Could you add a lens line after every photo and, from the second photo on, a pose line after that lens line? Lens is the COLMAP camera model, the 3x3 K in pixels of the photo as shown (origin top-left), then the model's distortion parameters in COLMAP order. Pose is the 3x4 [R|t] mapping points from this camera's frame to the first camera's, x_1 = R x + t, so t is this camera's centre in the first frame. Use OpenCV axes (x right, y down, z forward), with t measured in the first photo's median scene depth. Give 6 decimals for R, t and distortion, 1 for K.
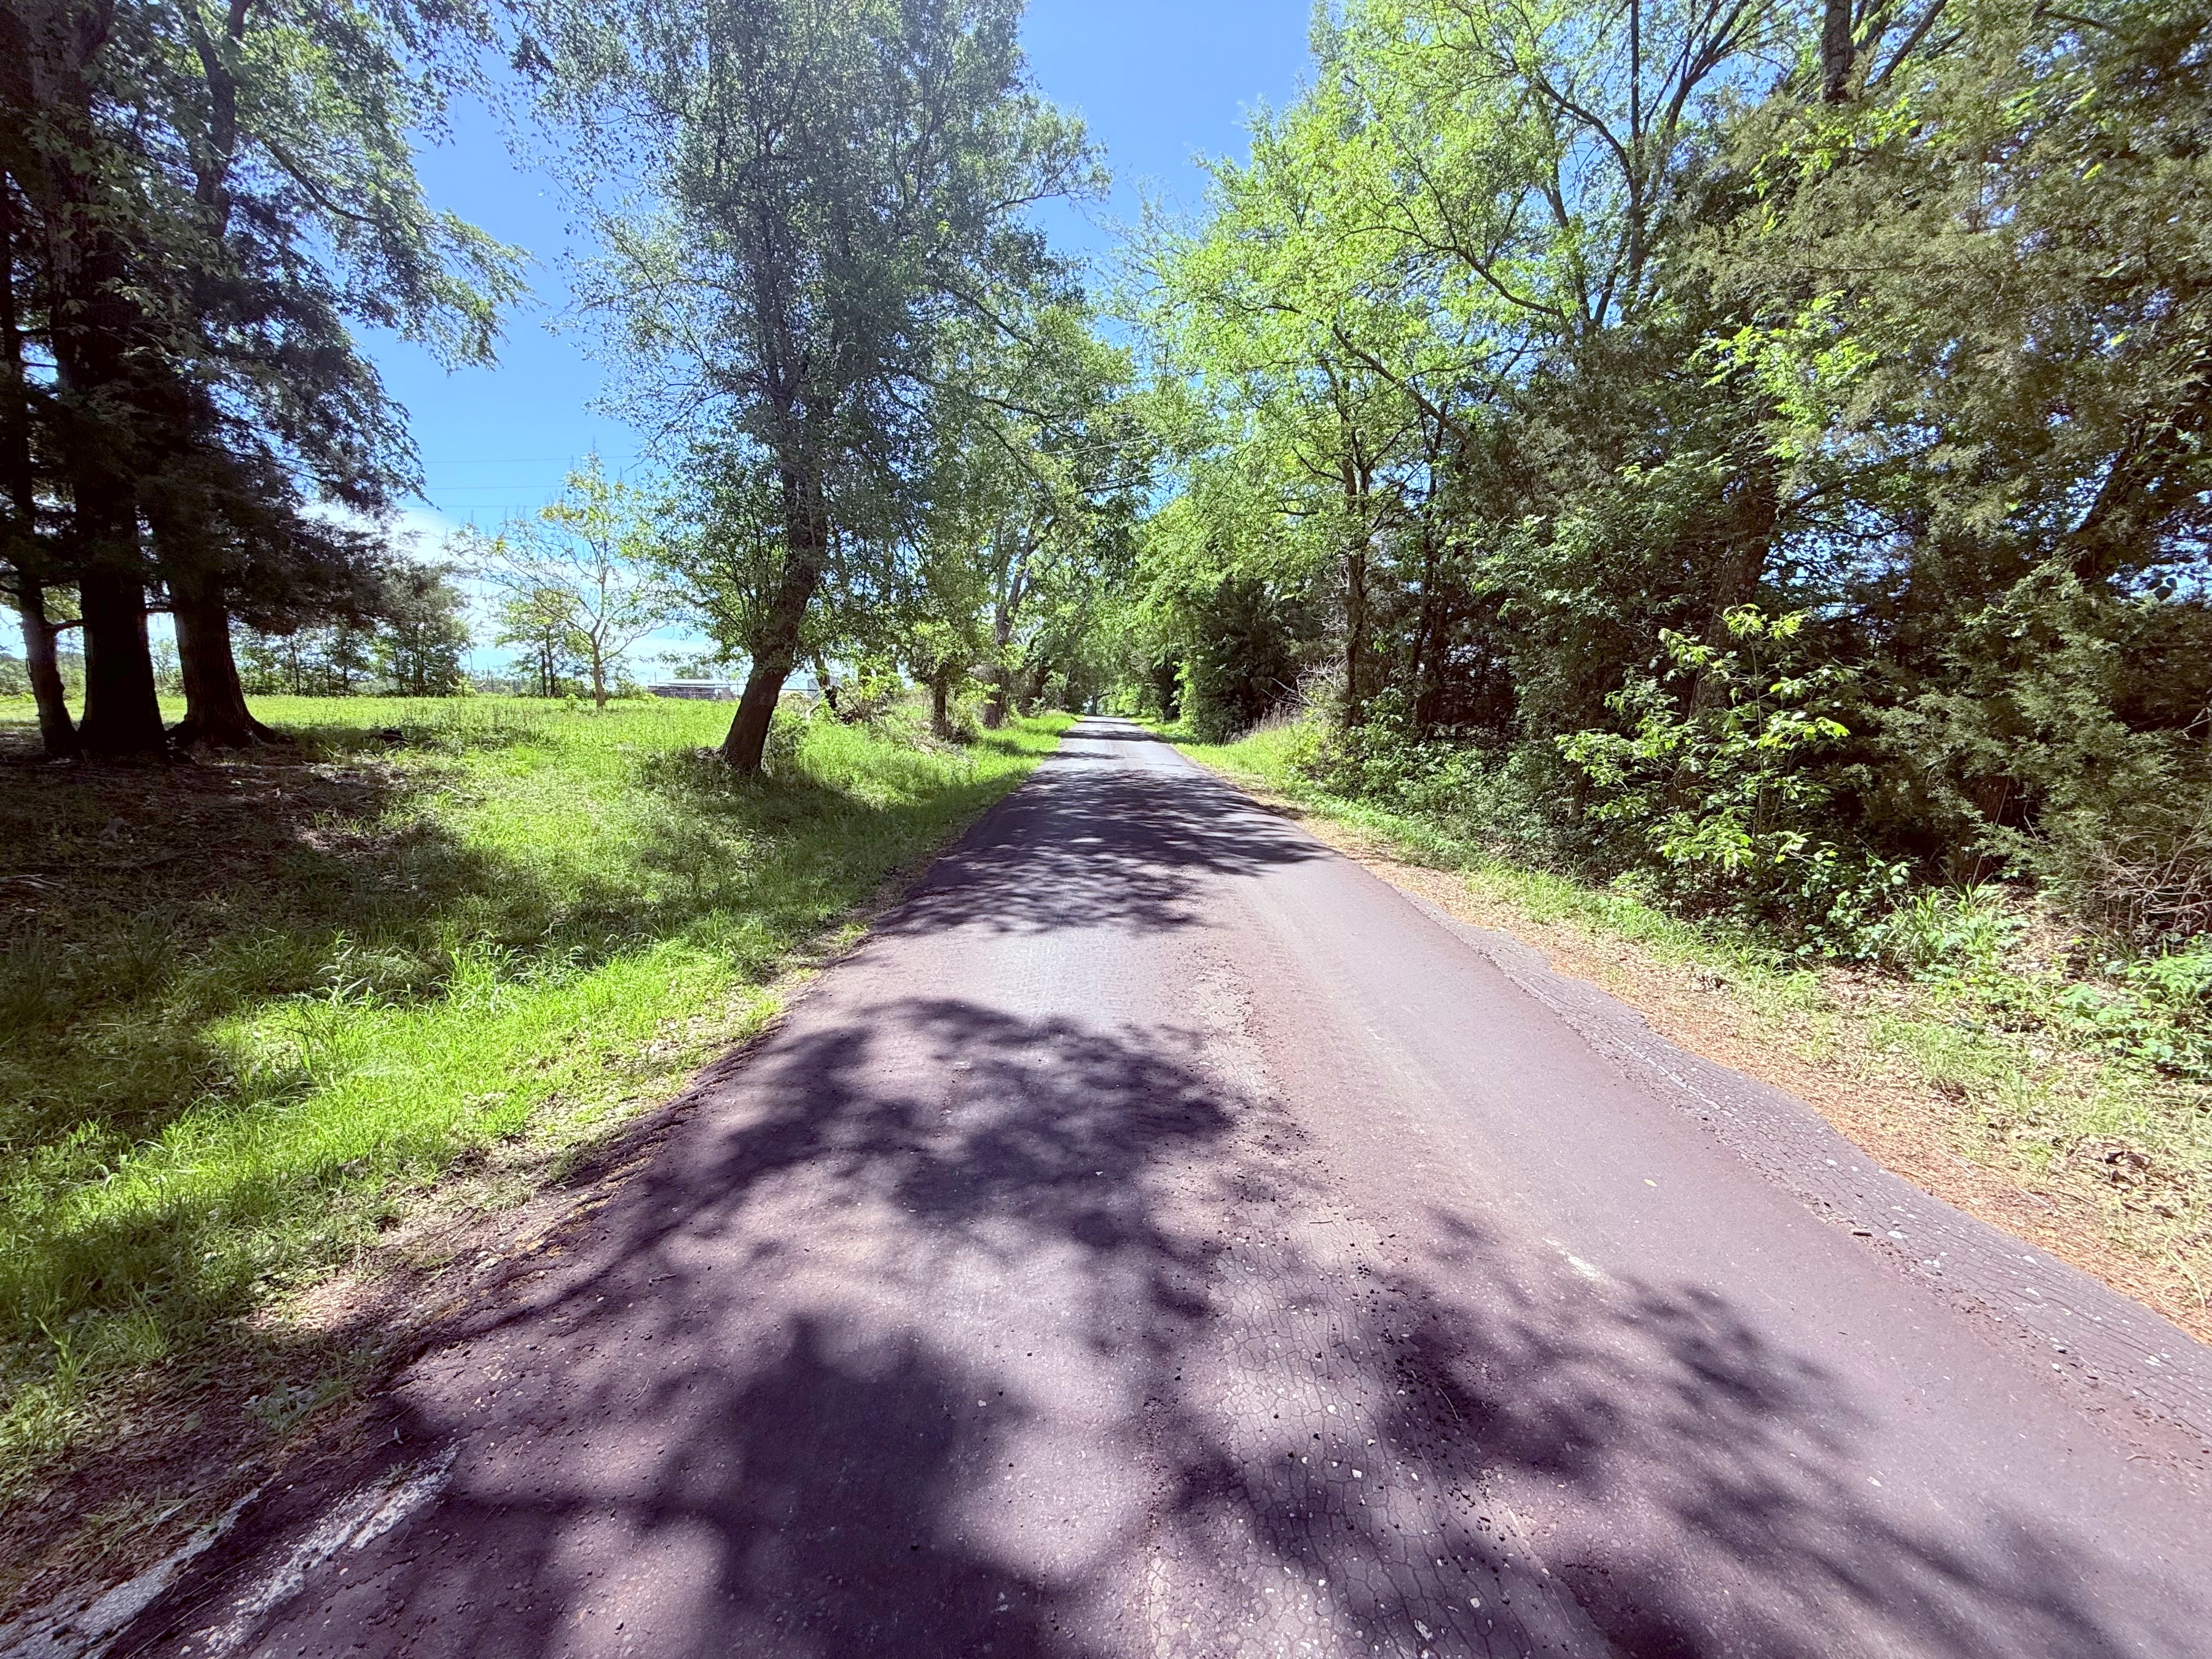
lens RADIAL K [[905.0, 0, 1094.6], [0, 905.0, 824.6], [0, 0, 1]] dist [0.000131, 0.000307]
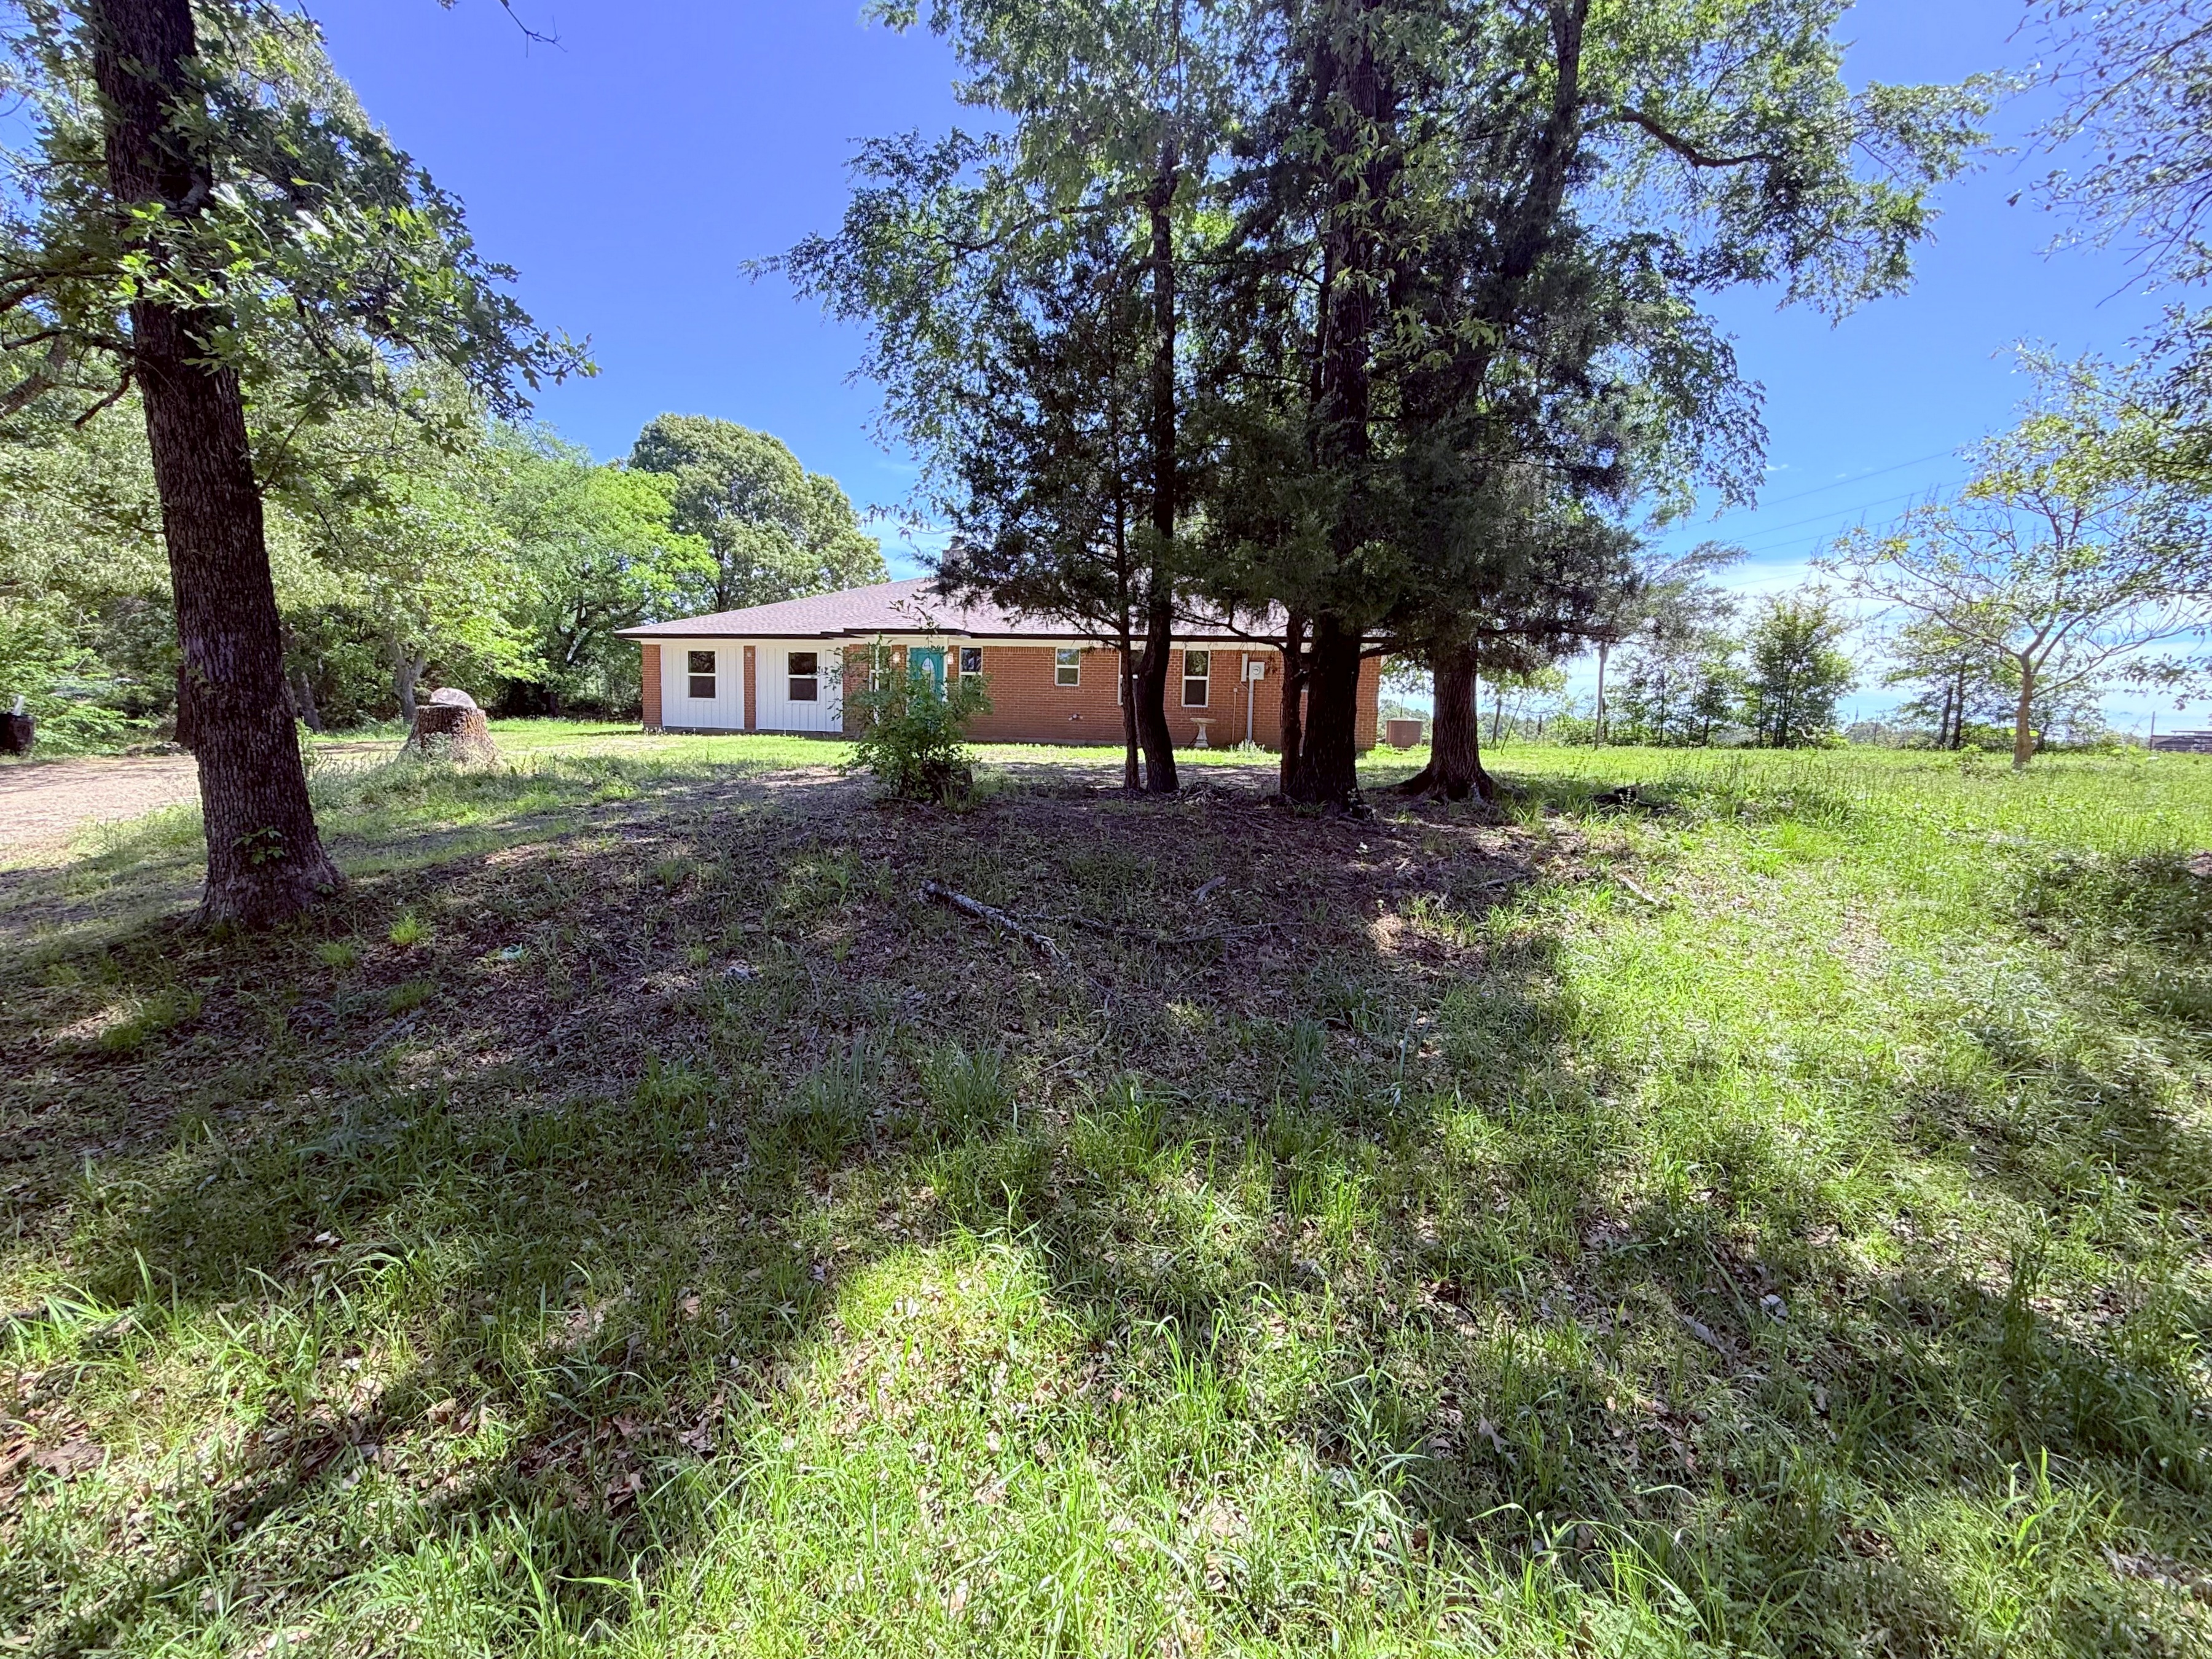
lens RADIAL K [[905.0, 0, 1094.6], [0, 905.0, 824.6], [0, 0, 1]] dist [0.000131, 0.000307]
pose [[0.247724, 0.086605, -0.964952, -0.058207], [-0.142573, 0.988412, 0.052109, -0.020207], [0.958283, 0.124668, 0.257201, 0.152129]]
